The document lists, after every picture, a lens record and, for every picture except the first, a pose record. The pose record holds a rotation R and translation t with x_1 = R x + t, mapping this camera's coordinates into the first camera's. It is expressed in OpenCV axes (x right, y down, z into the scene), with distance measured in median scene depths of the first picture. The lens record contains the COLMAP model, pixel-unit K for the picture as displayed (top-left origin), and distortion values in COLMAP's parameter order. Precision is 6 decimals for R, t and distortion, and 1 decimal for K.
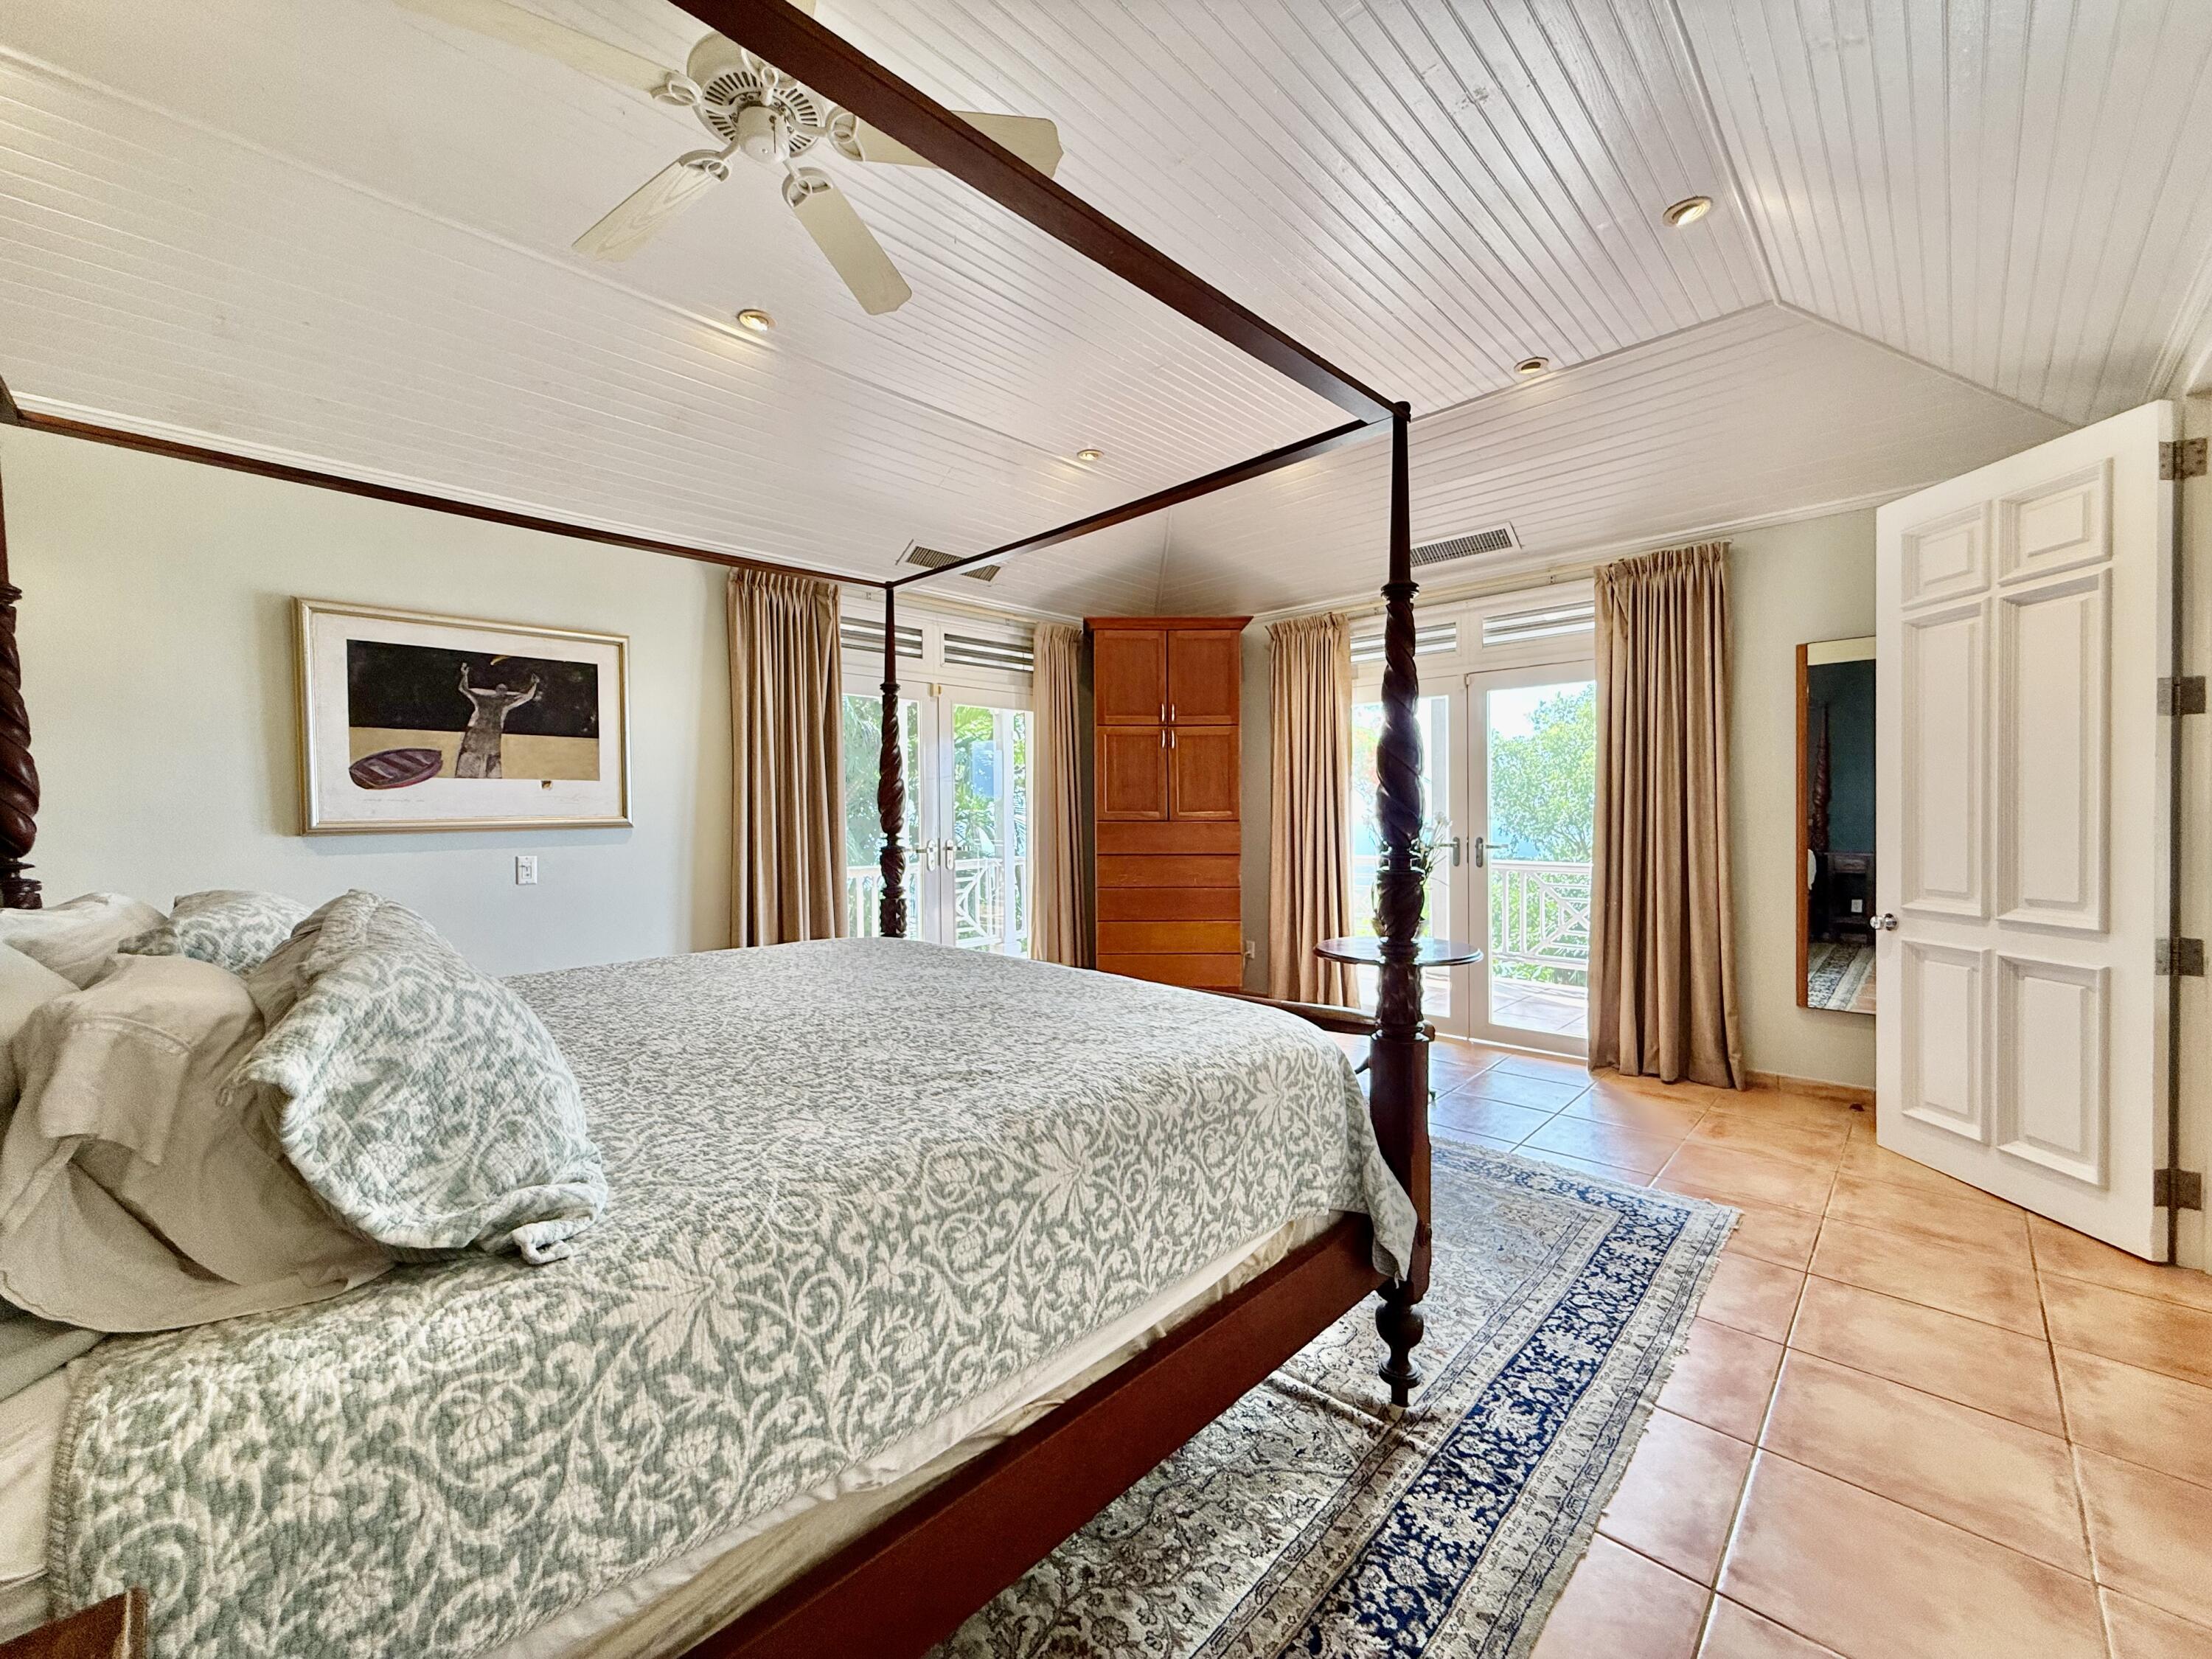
lens RADIAL K [[882.9, 0, 1094.7], [0, 882.9, 823.6], [0, 0, 1]] dist [-0.001507, 0.000480]
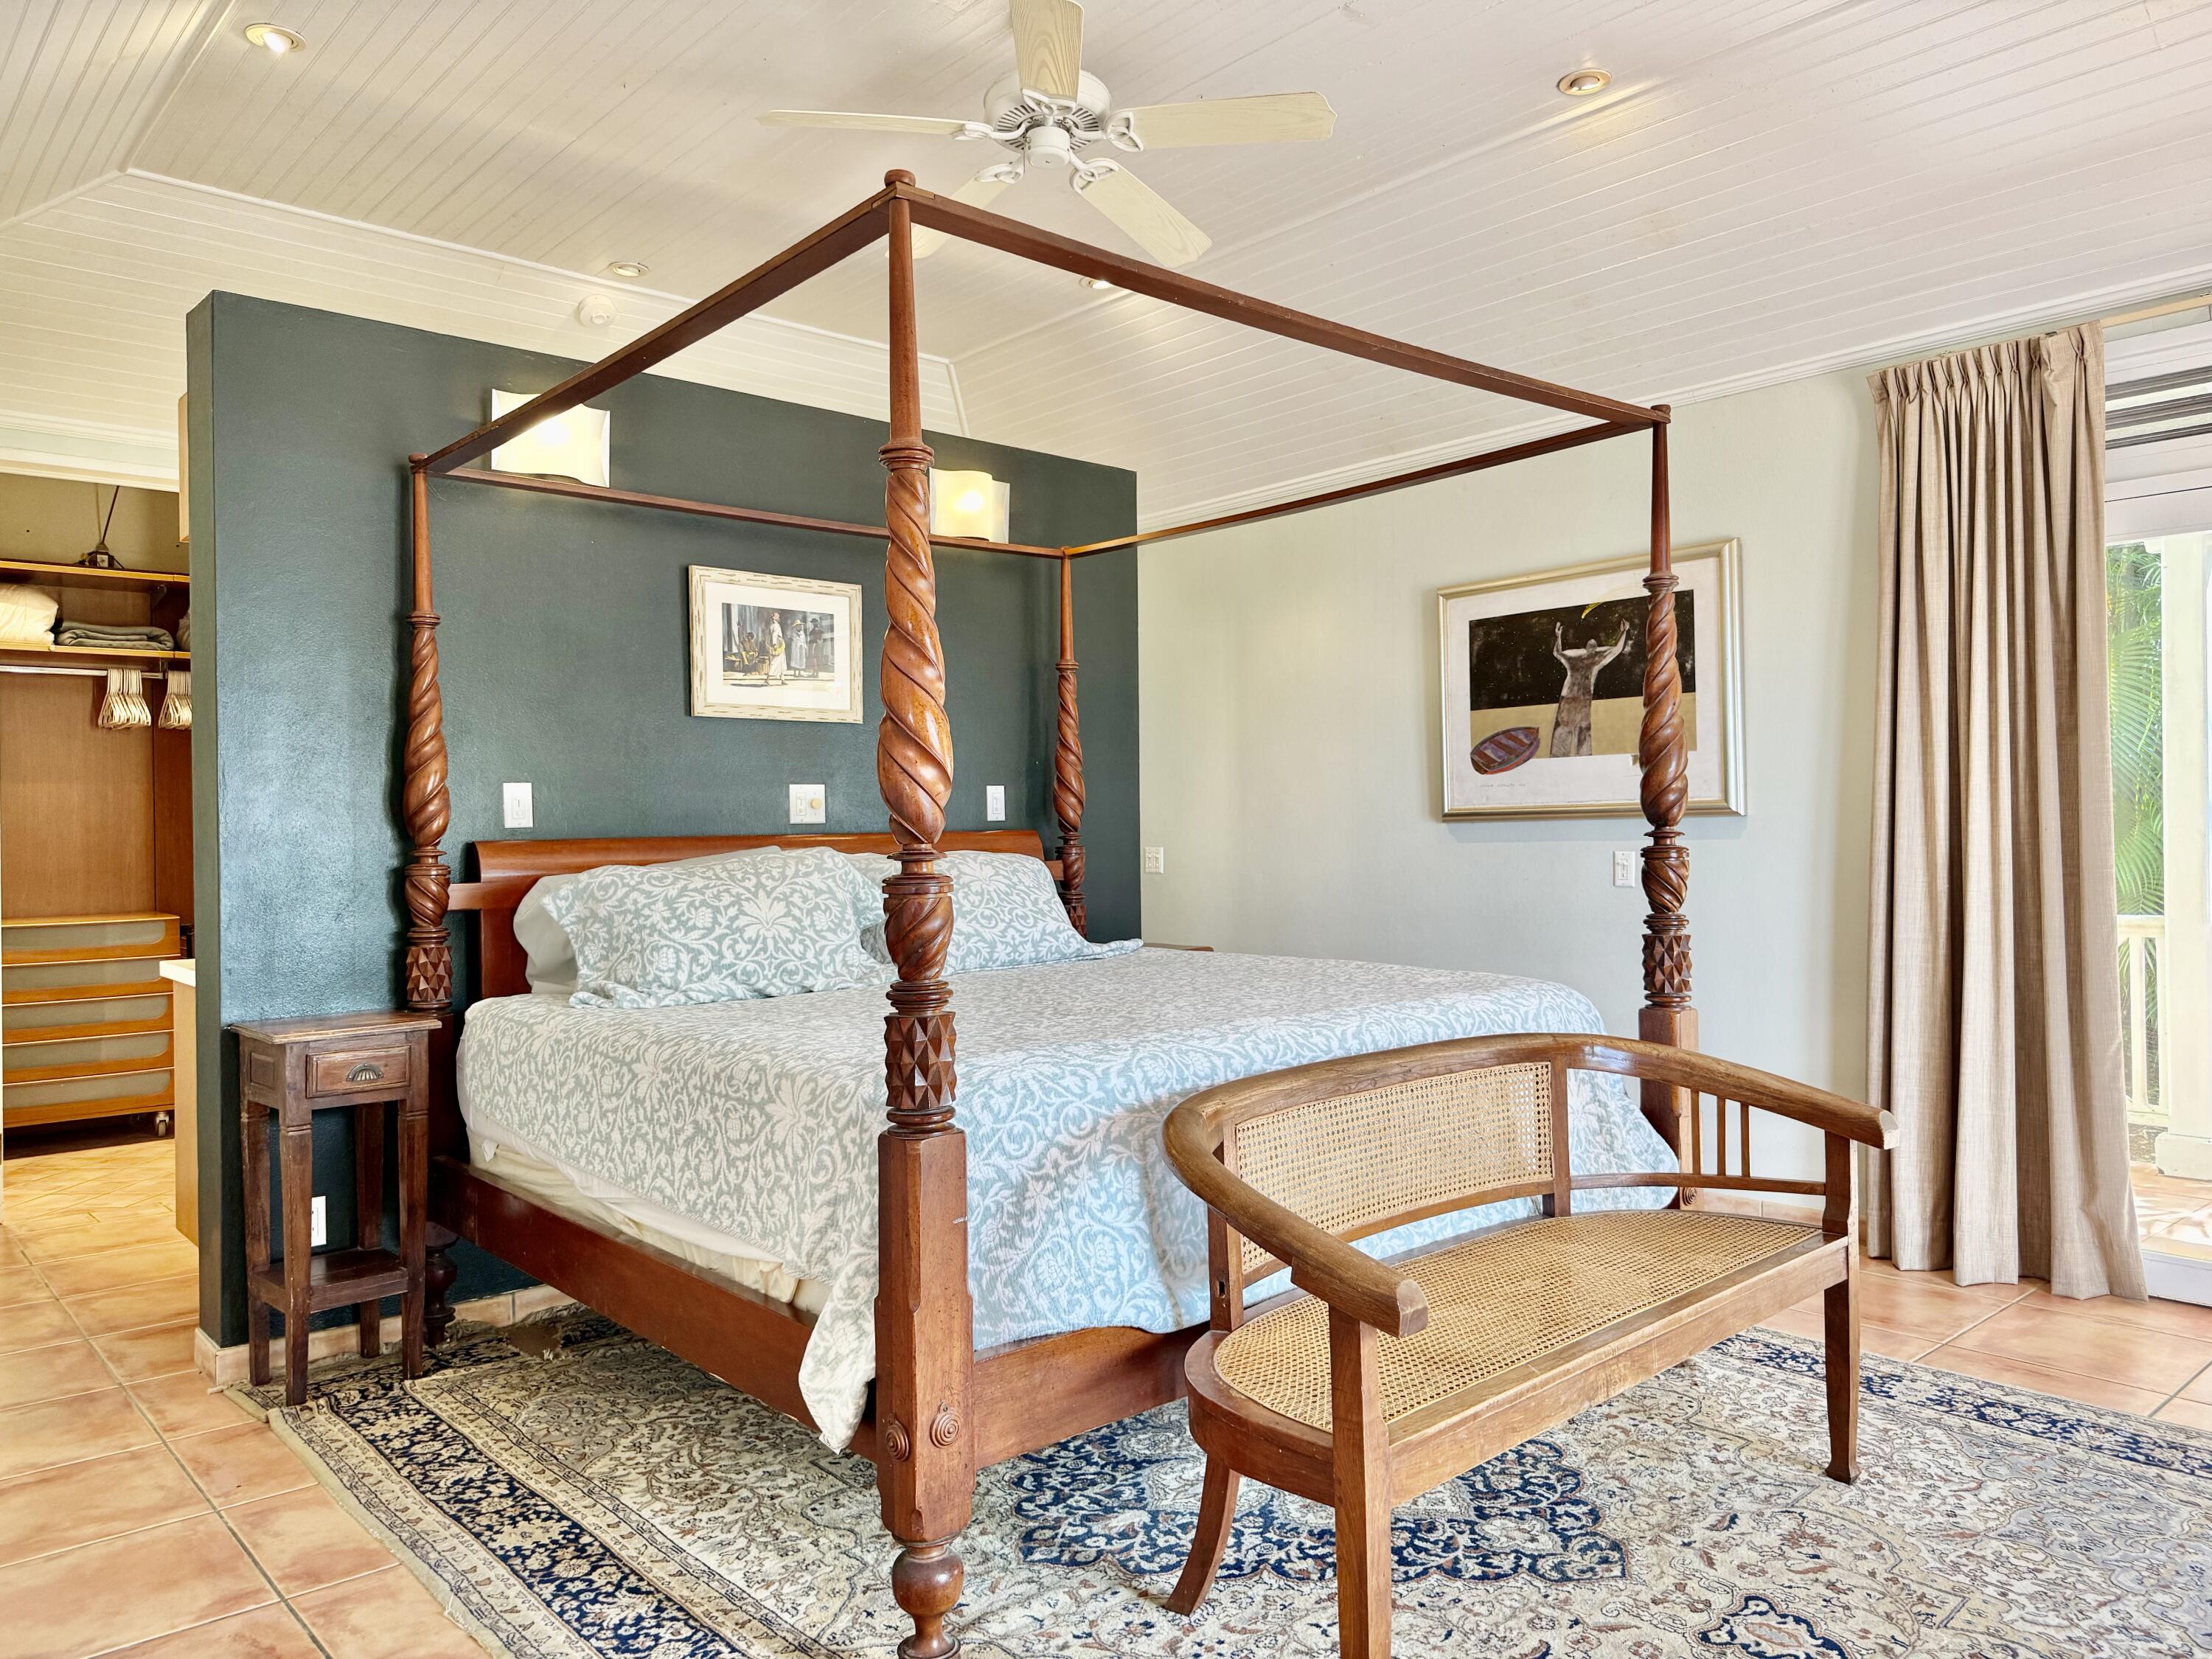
lens RADIAL K [[1556.0, 0, 1109.1], [0, 1556.0, 825.3], [0, 0, 1]] dist [0.036487, -0.046088]
pose [[-0.071083, 0.007149, -0.997445, 0.892689], [-0.000646, 0.999974, 0.007213, 0.004108], [0.997470, 0.001157, -0.071077, 0.734274]]
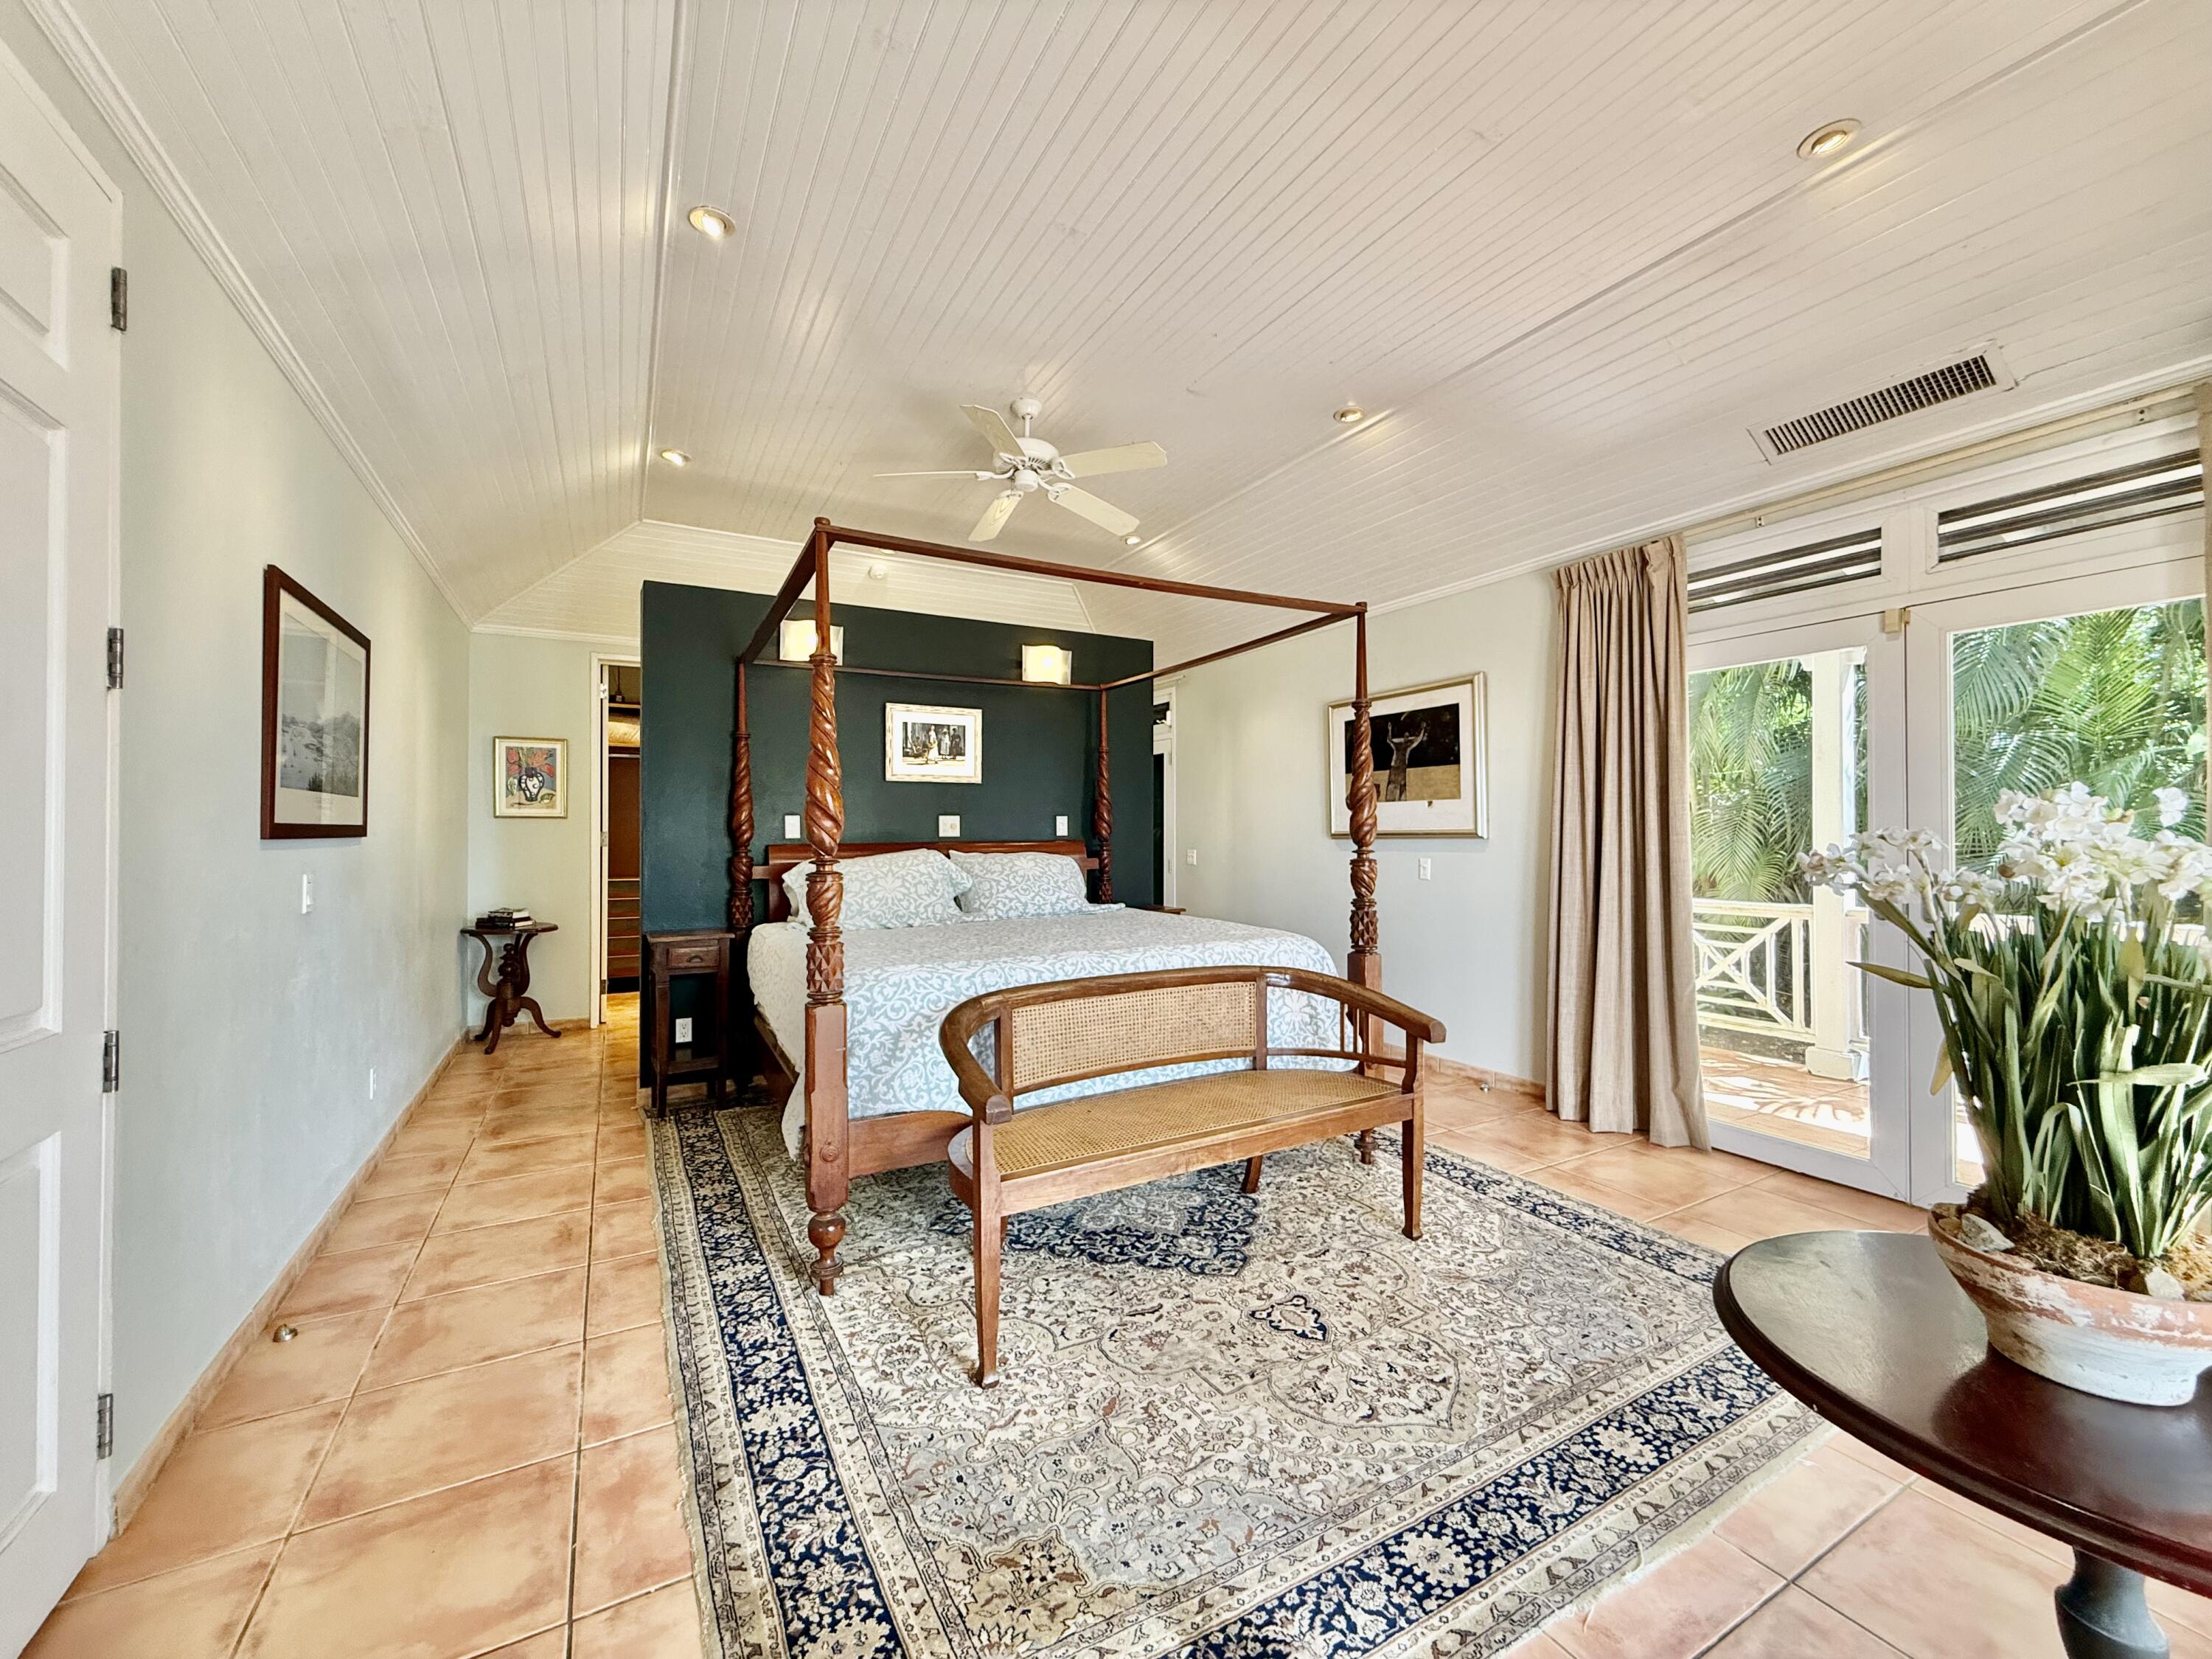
lens RADIAL K [[882.9, 0, 1101.0], [0, 882.9, 822.5], [0, 0, 1]] dist [-0.001507, 0.000480]
pose [[-0.293415, -0.001795, -0.955983, 0.877097], [-0.009365, 0.999956, 0.000997, -0.015957], [0.955939, 0.009246, -0.293419, 1.057808]]
